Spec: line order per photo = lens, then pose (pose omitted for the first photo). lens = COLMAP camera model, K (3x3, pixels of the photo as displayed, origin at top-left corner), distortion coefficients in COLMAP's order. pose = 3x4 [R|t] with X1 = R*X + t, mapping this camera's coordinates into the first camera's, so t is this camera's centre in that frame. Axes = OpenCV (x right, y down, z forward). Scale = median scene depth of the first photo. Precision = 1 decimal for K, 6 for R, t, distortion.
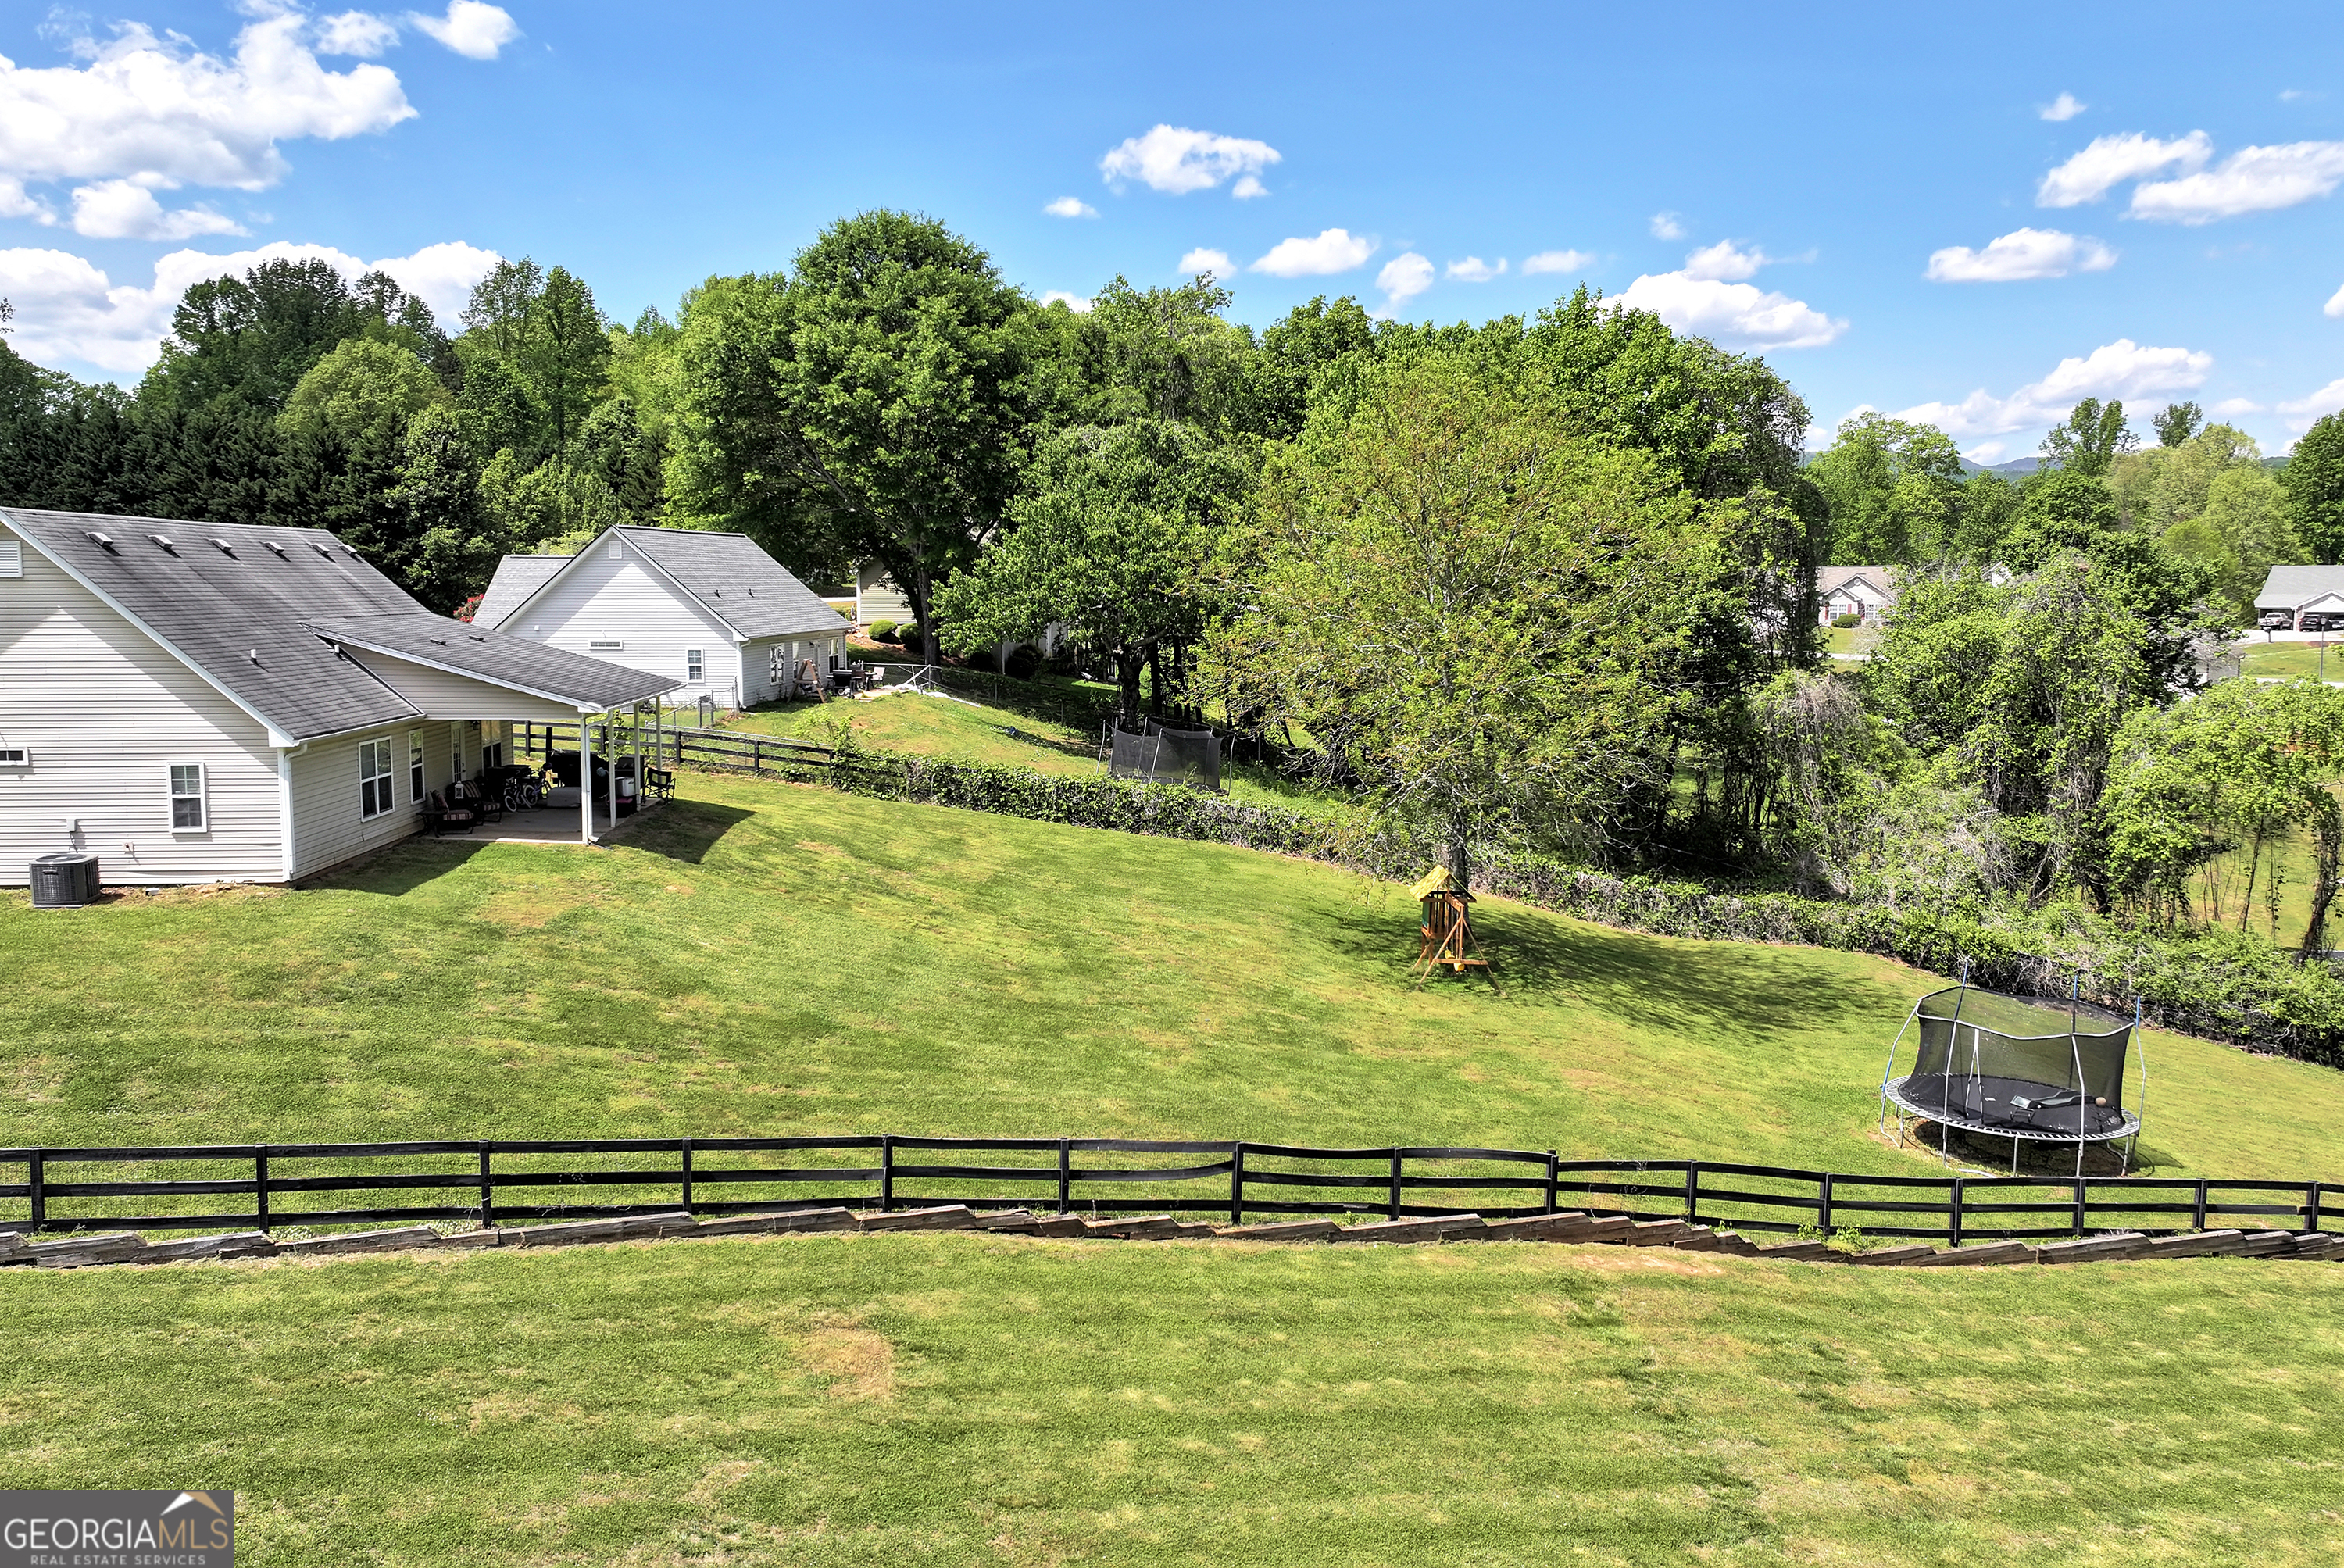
lens RADIAL K [[1931.1, 0, 1171.0], [0, 1931.1, 776.3], [0, 0, 1]] dist [0.011339, -0.013014]
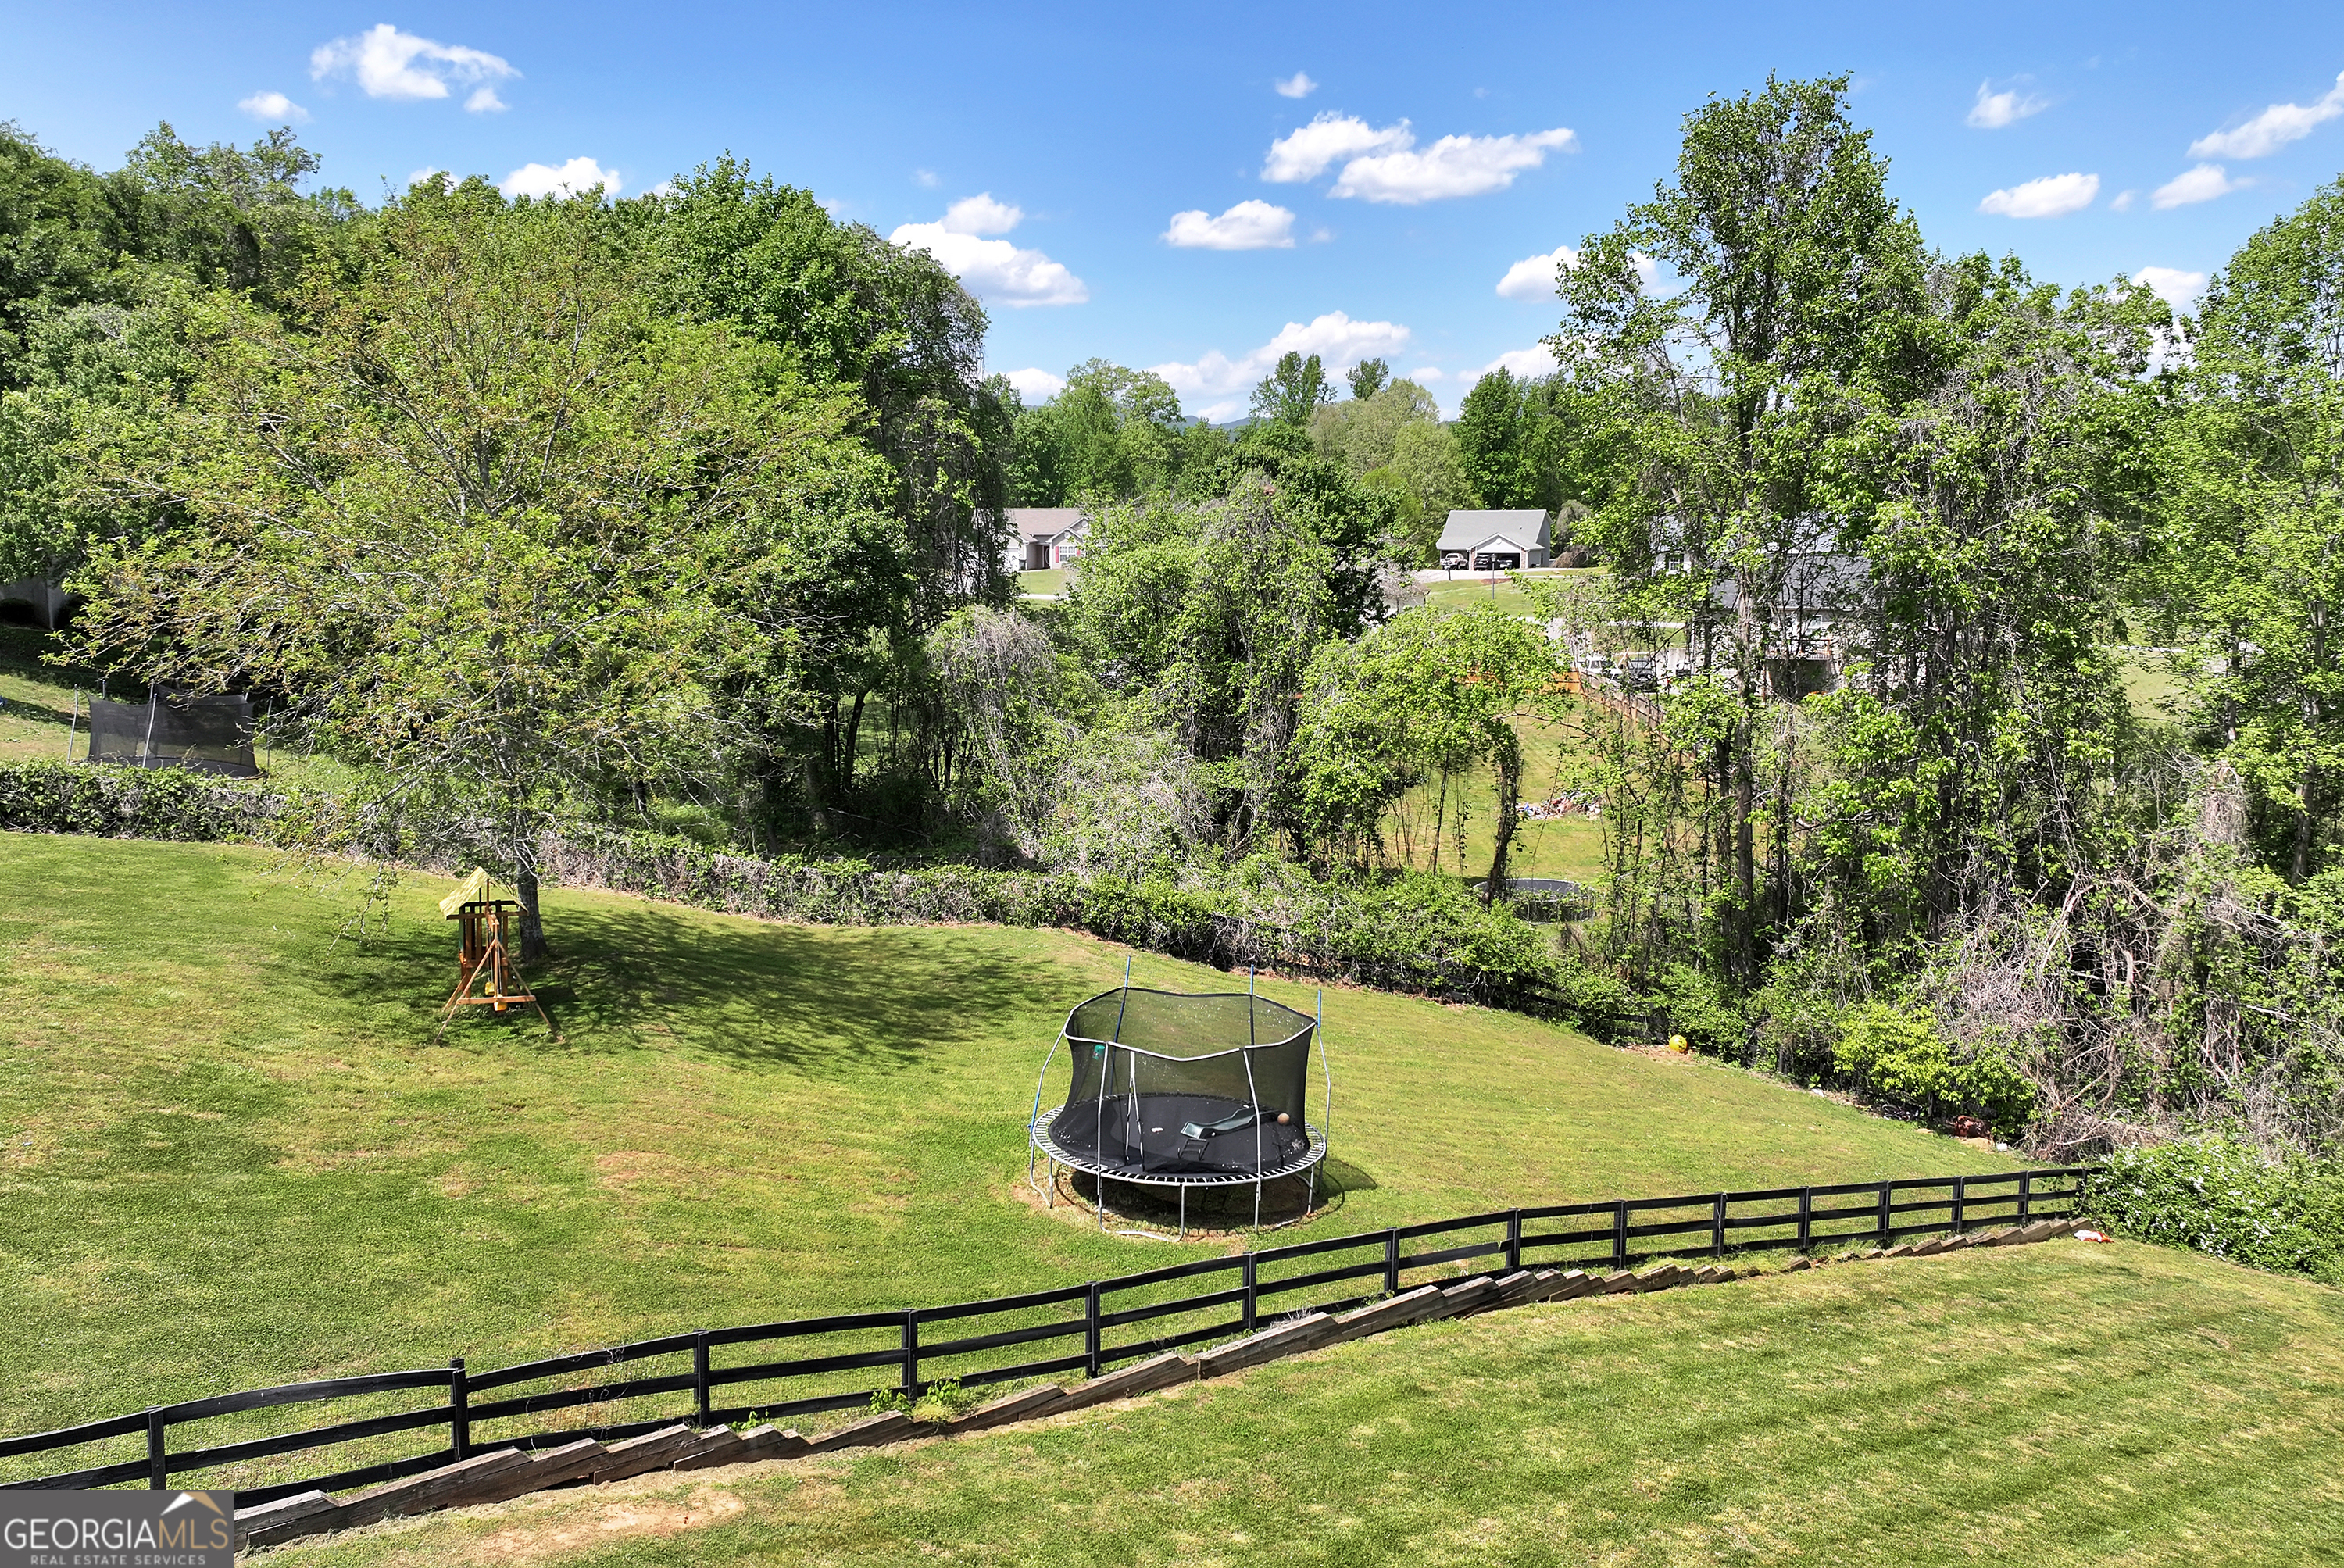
lens RADIAL K [[1931.1, 0, 1173.7], [0, 1931.1, 785.4], [0, 0, 1]] dist [0.011339, -0.013014]
pose [[0.930870, -0.046991, 0.362316, 0.097025], [0.036200, 0.998677, 0.036519, -0.002449], [-0.363553, -0.020879, 0.931339, 0.170087]]
